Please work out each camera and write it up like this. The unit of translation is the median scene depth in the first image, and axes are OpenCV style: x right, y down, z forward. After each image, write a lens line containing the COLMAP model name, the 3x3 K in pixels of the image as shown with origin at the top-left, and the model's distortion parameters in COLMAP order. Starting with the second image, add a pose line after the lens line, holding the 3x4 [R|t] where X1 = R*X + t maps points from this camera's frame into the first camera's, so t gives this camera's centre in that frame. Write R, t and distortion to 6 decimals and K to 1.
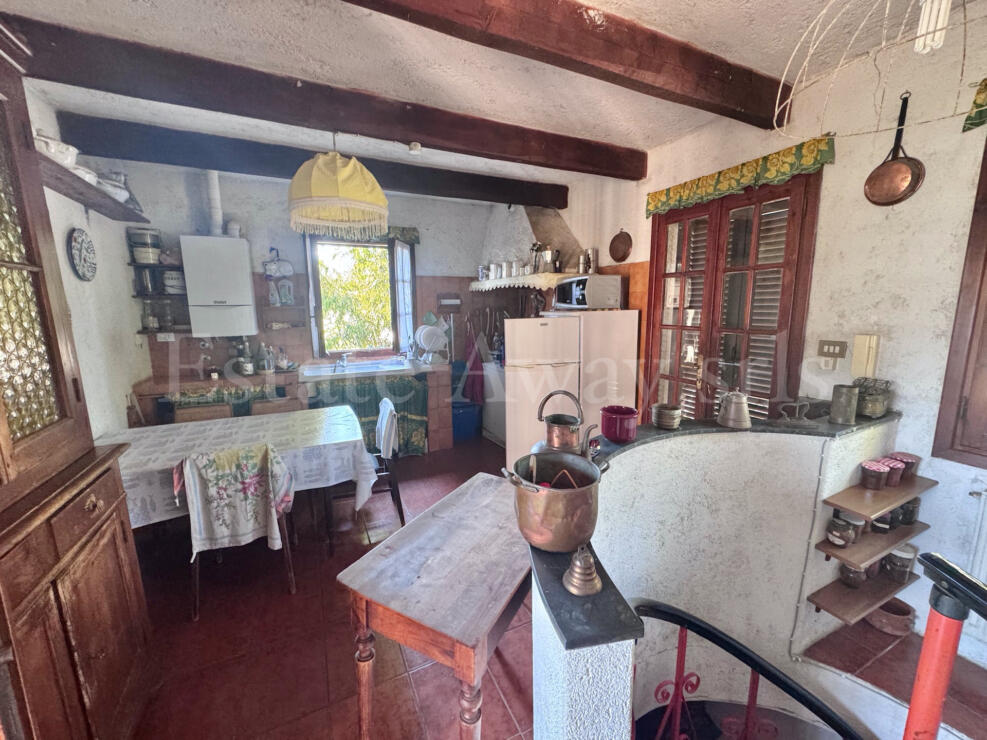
lens RADIAL K [[392.9, 0, 491.8], [0, 392.9, 366.8], [0, 0, 1]] dist [-0.001013, 0.000446]
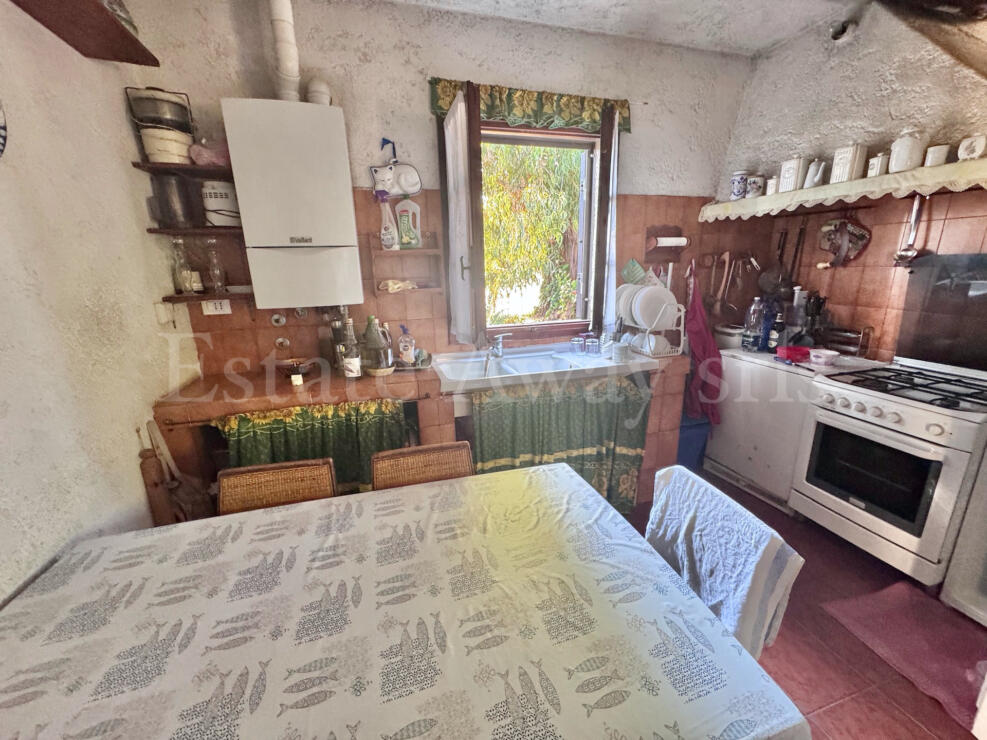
lens RADIAL K [[392.9, 0, 491.1], [0, 392.9, 365.9], [0, 0, 1]] dist [-0.001013, 0.000446]
pose [[0.986874, 0.028362, -0.158980, -0.450593], [-0.012095, 0.994673, 0.102369, -0.070222], [0.161036, -0.099103, 0.981960, 0.649853]]
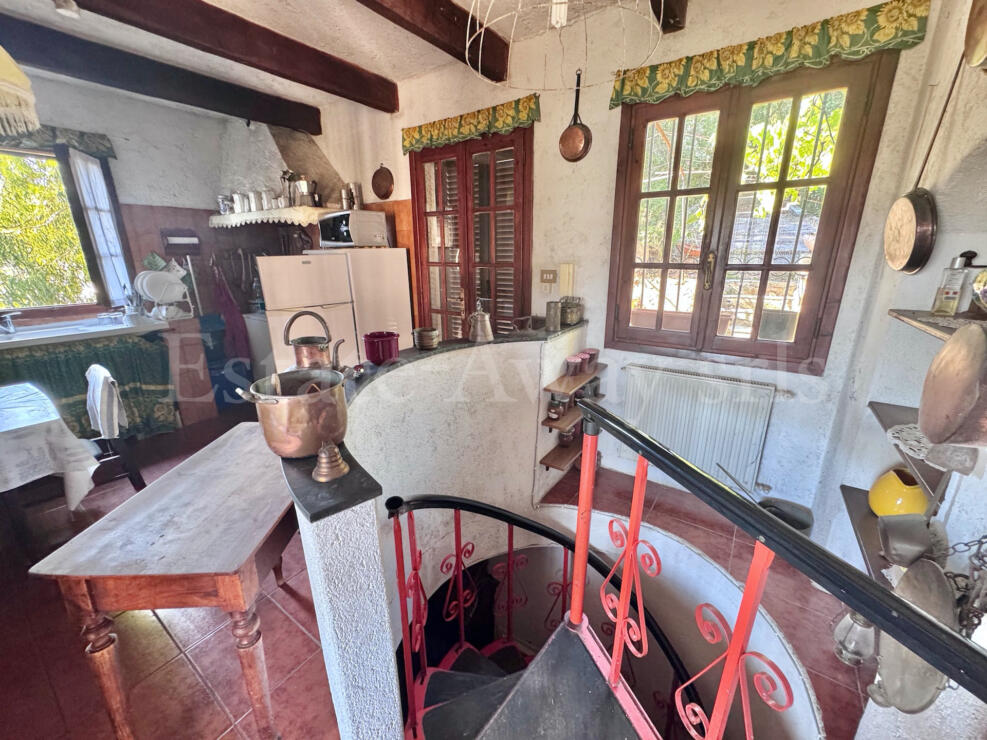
lens RADIAL K [[392.9, 0, 489.4], [0, 392.9, 364.7], [0, 0, 1]] dist [-0.001013, 0.000446]
pose [[0.867438, -0.137195, 0.478256, 0.031032], [0.077084, 0.986682, 0.143235, 0.030803], [-0.491538, -0.087382, 0.866461, -0.036231]]
